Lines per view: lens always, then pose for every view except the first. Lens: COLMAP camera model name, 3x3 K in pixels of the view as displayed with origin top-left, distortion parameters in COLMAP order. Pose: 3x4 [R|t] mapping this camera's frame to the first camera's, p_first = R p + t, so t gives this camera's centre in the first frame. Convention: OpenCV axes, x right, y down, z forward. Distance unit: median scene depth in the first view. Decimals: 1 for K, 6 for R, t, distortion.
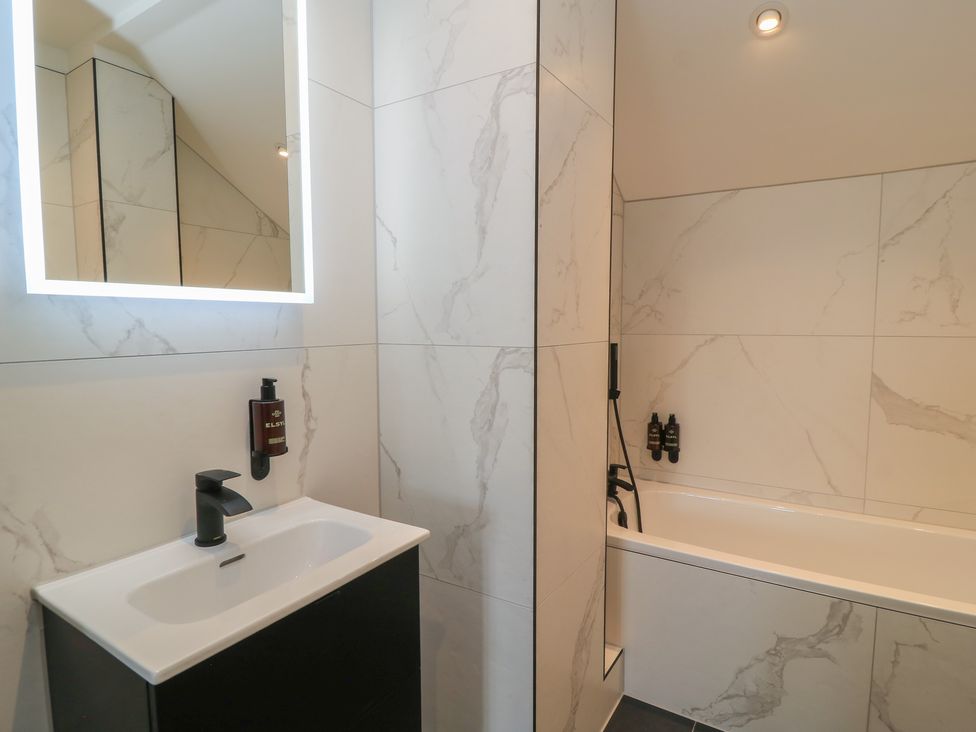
lens RADIAL K [[533.3, 0, 481.7], [0, 533.3, 367.2], [0, 0, 1]] dist [0.000657, -0.011912]
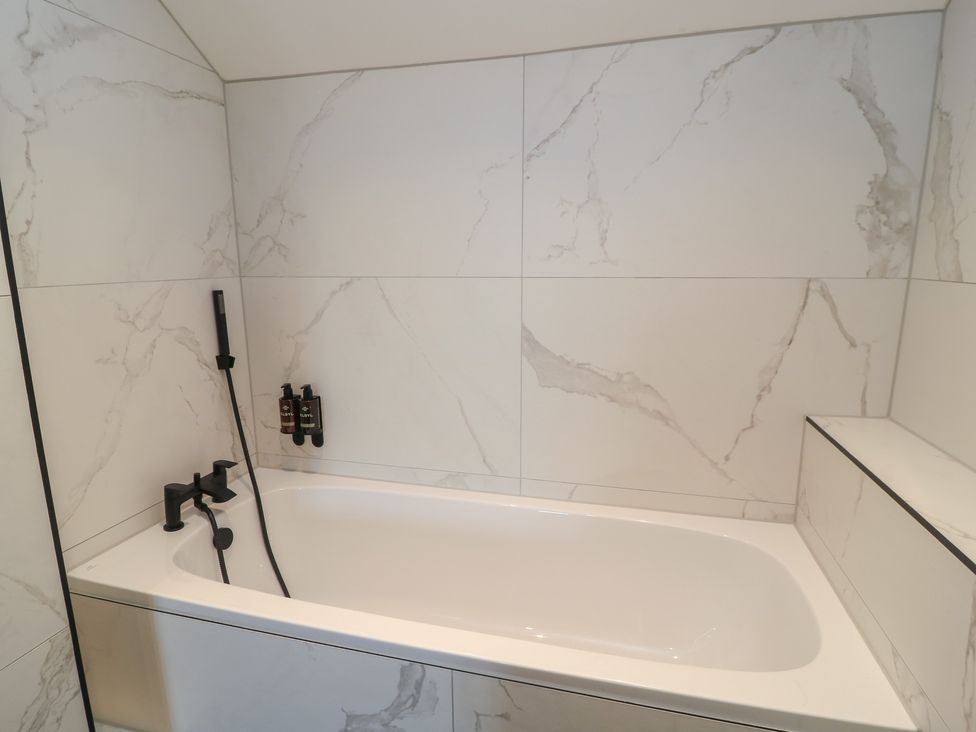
lens RADIAL K [[533.3, 0, 481.7], [0, 533.3, 367.2], [0, 0, 1]] dist [0.000657, -0.011912]
pose [[0.950267, -0.059678, 0.305664, 0.462149], [0.026070, 0.993267, 0.112878, -0.018329], [-0.310343, -0.099296, 0.945425, 0.281283]]
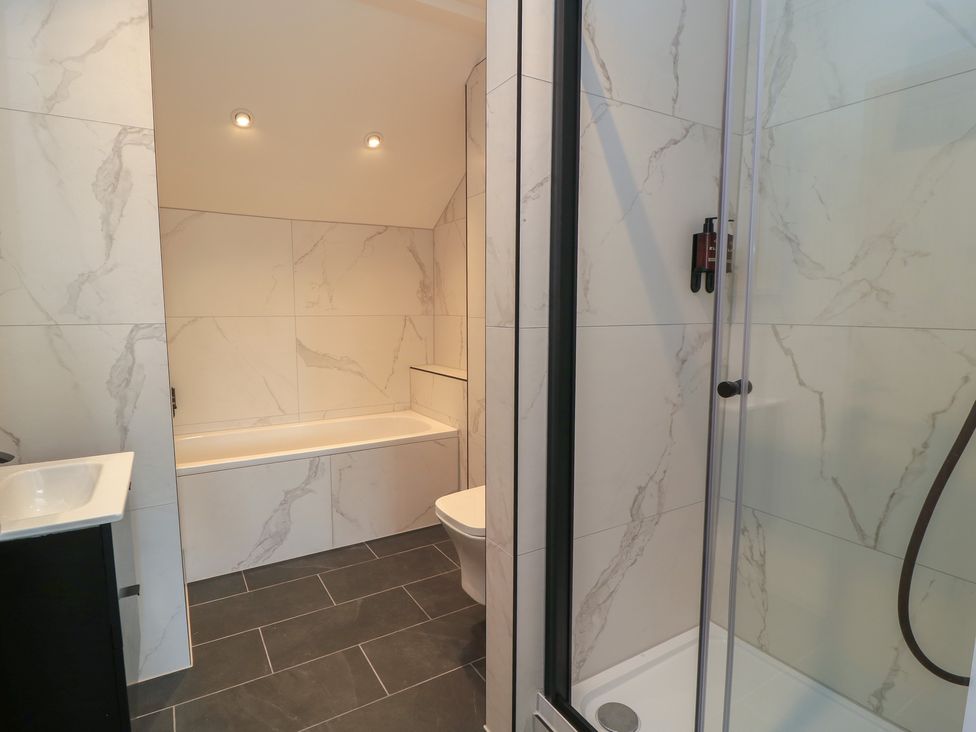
lens RADIAL K [[533.3, 0, 481.7], [0, 533.3, 367.2], [0, 0, 1]] dist [0.000657, -0.011912]
pose [[0.433140, -0.094117, 0.896399, -0.572822], [0.071836, 0.994974, 0.069756, 0.029142], [-0.898459, 0.034180, 0.437724, -0.284317]]
